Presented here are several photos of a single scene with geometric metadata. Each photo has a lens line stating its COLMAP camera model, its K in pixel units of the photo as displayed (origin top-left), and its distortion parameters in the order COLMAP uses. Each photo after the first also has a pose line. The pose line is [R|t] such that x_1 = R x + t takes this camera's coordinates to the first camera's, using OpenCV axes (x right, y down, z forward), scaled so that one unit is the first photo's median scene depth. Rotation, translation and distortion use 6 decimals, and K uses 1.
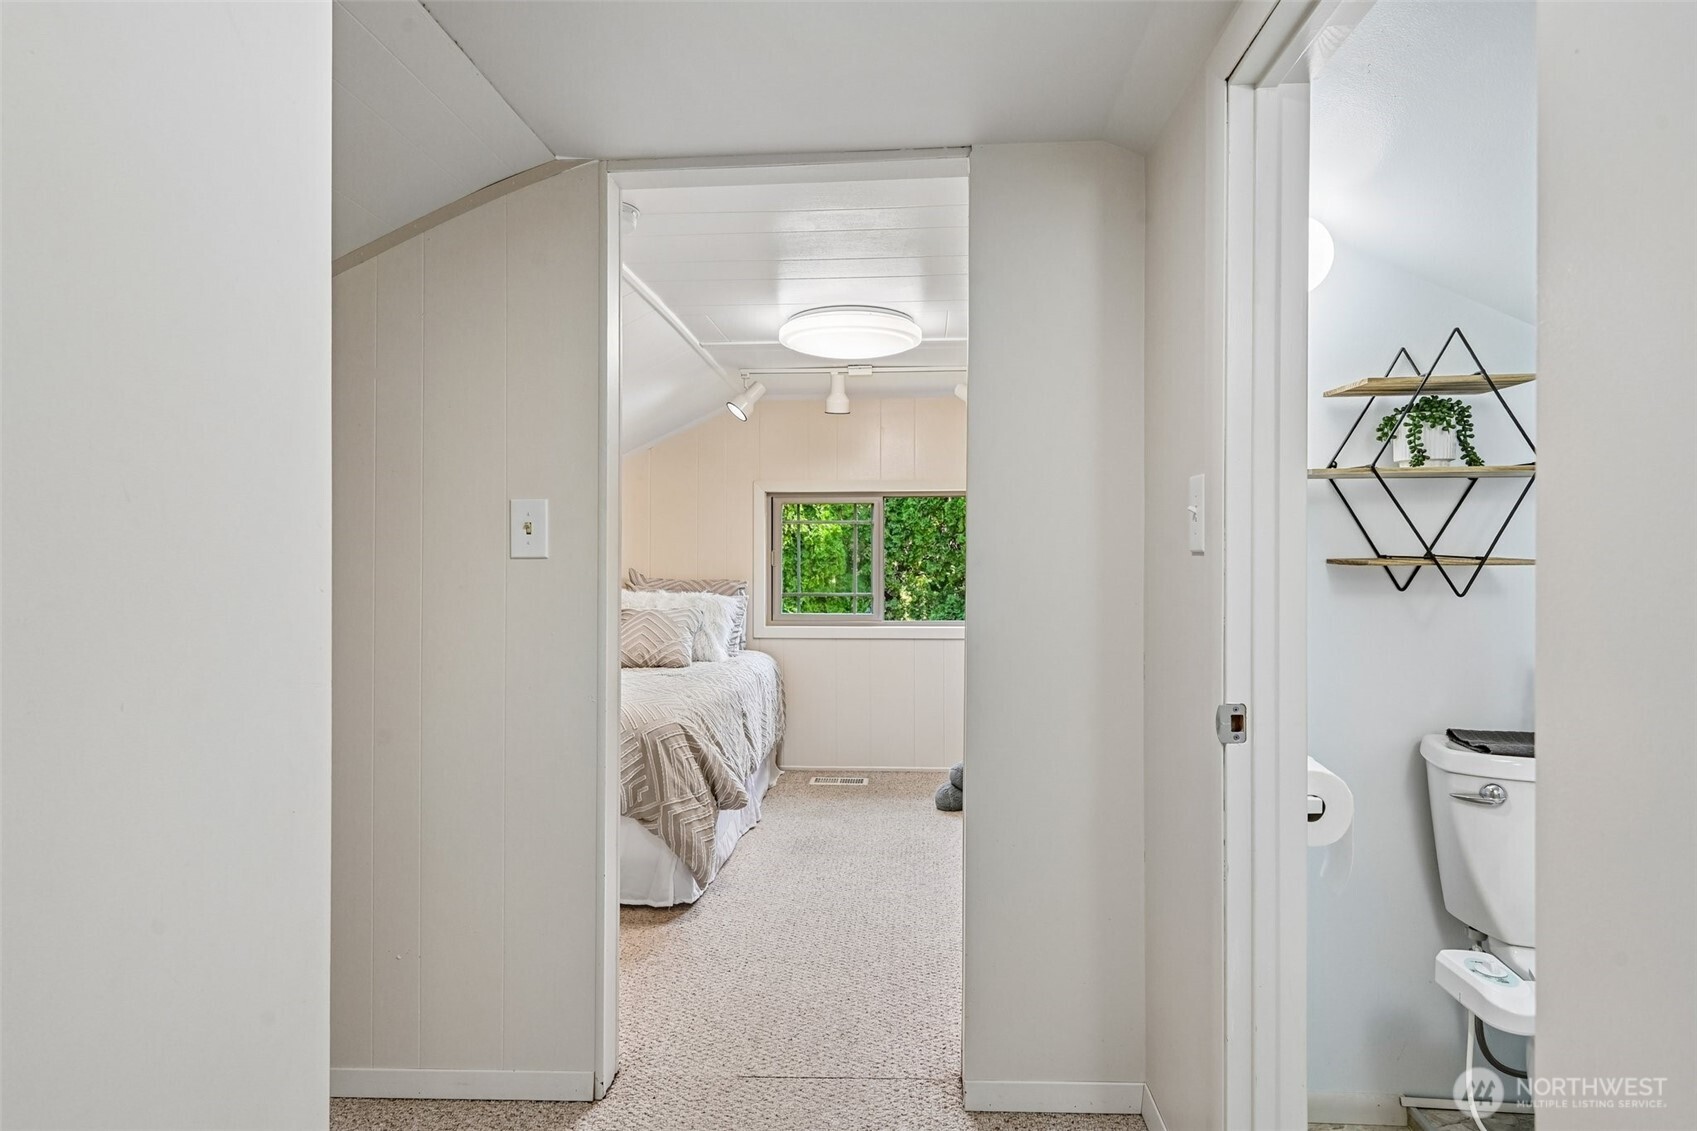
lens RADIAL K [[967.3, 0, 848.5], [0, 967.3, 565.5], [0, 0, 1]] dist [0.000316, 0.000006]
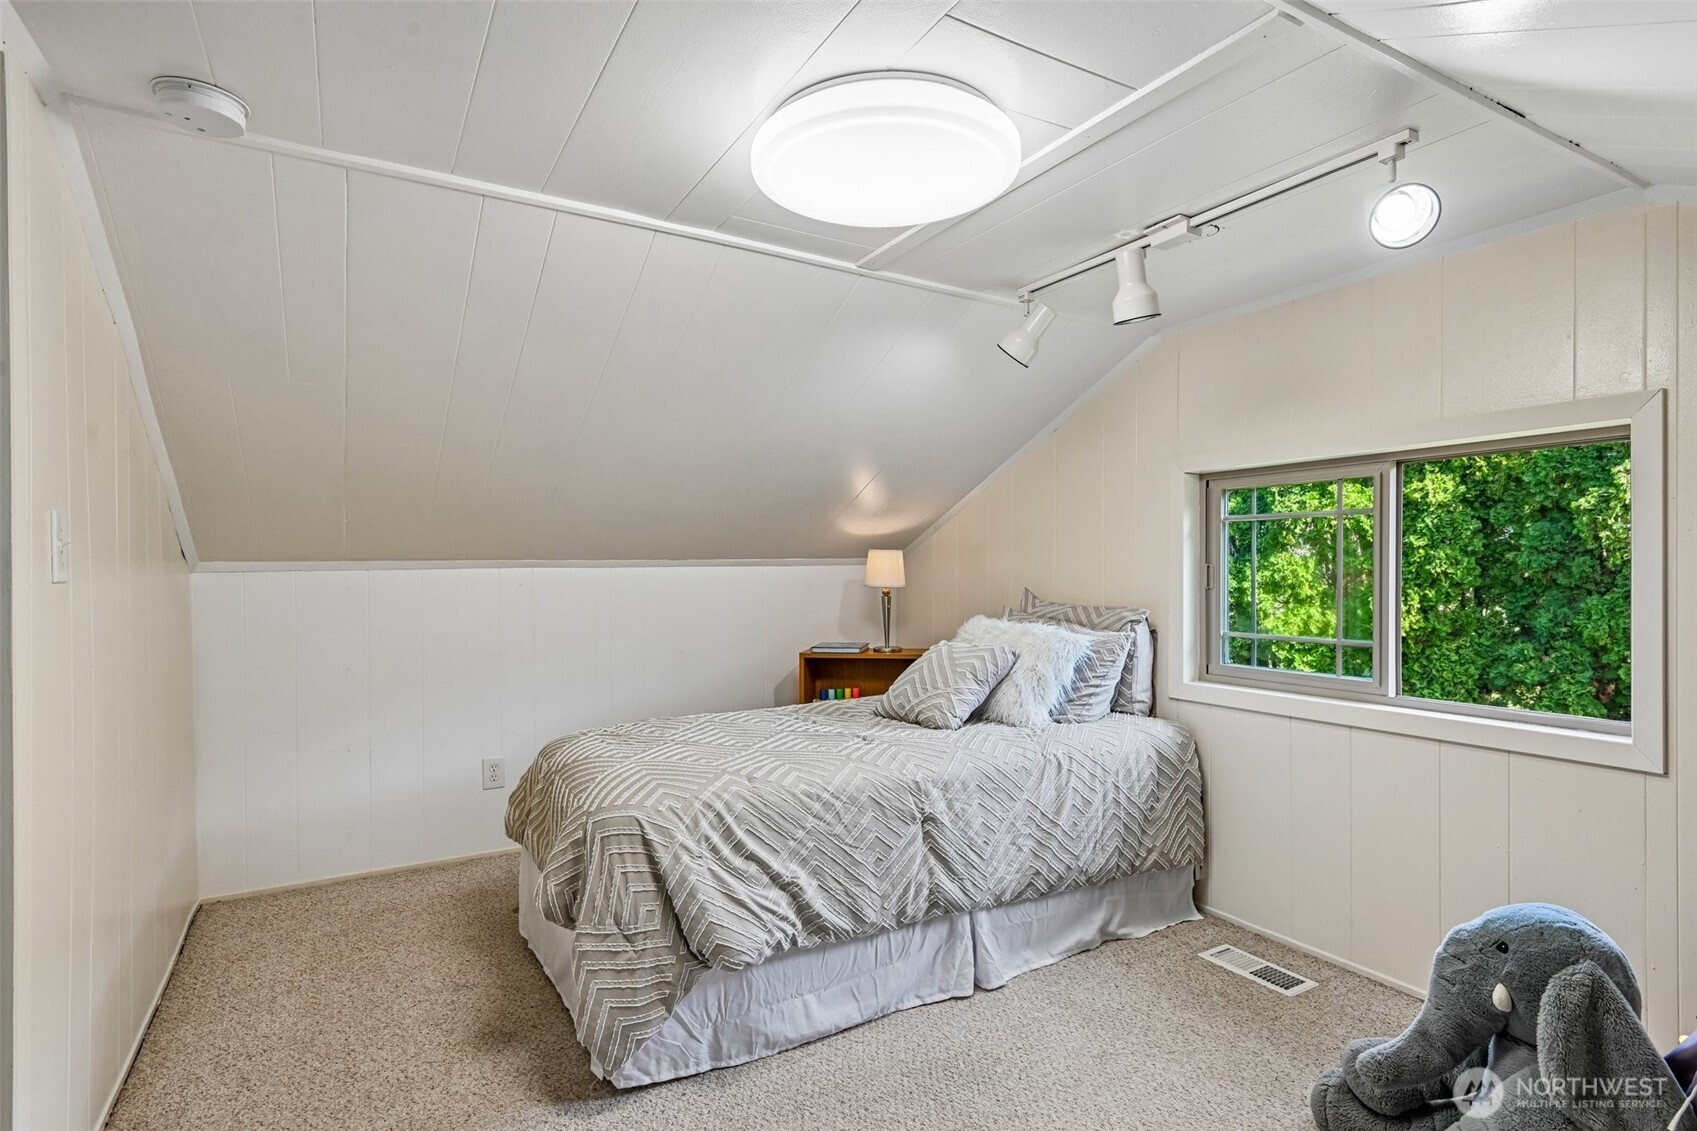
lens RADIAL K [[871.6, 0, 848.5], [0, 871.6, 565.5], [0, 0, 1]] dist [-0.000185, 0.000168]
pose [[0.564564, 0.000112, -0.825389, 0.271575], [-0.010486, 0.999920, -0.007037, -0.008316], [0.825322, 0.012628, 0.564521, 0.499166]]
